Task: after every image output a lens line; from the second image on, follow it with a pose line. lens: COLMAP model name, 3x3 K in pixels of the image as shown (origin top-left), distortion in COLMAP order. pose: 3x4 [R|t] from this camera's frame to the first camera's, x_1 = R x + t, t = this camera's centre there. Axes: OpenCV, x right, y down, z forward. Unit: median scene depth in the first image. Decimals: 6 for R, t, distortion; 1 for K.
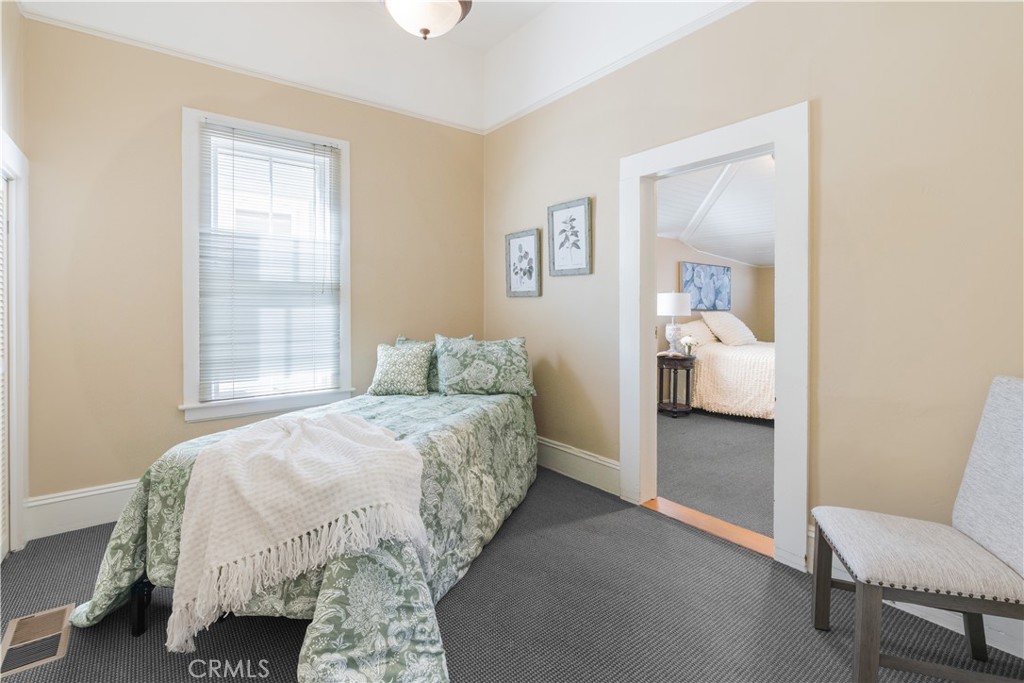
lens RADIAL K [[470.4, 0, 543.1], [0, 470.4, 316.4], [0, 0, 1]] dist [0.002580, 0.000162]
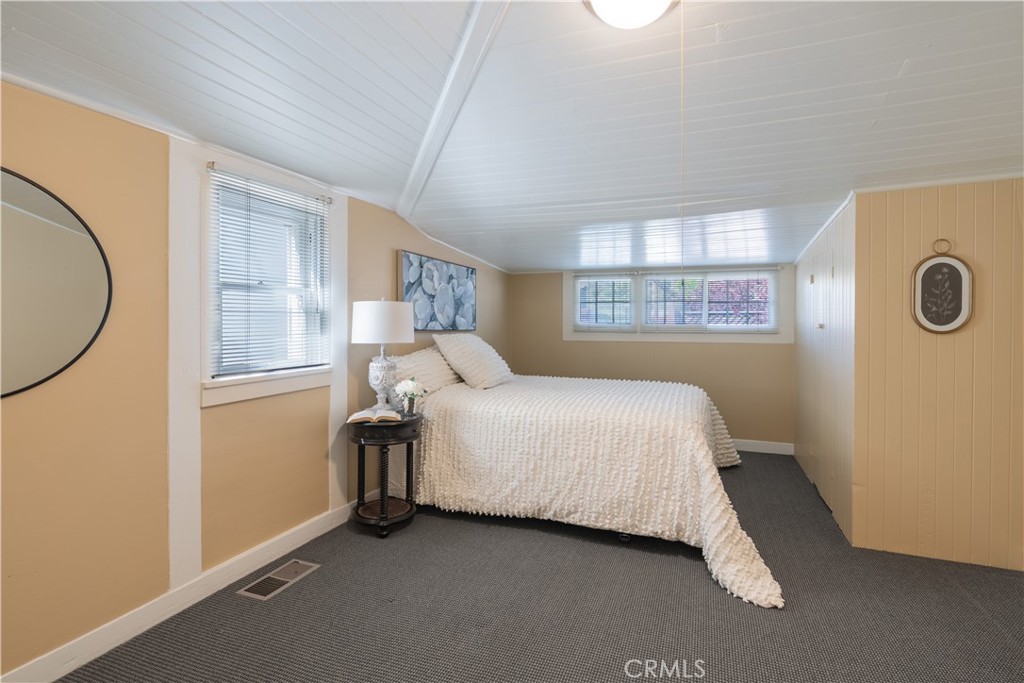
lens RADIAL K [[470.4, 0, 517.2], [0, 470.4, 334.6], [0, 0, 1]] dist [0.002580, 0.000162]
pose [[0.886259, -0.005757, 0.463154, 0.160187], [0.003160, 0.999975, 0.006385, -0.014072], [-0.463179, -0.004195, 0.886255, 0.437538]]
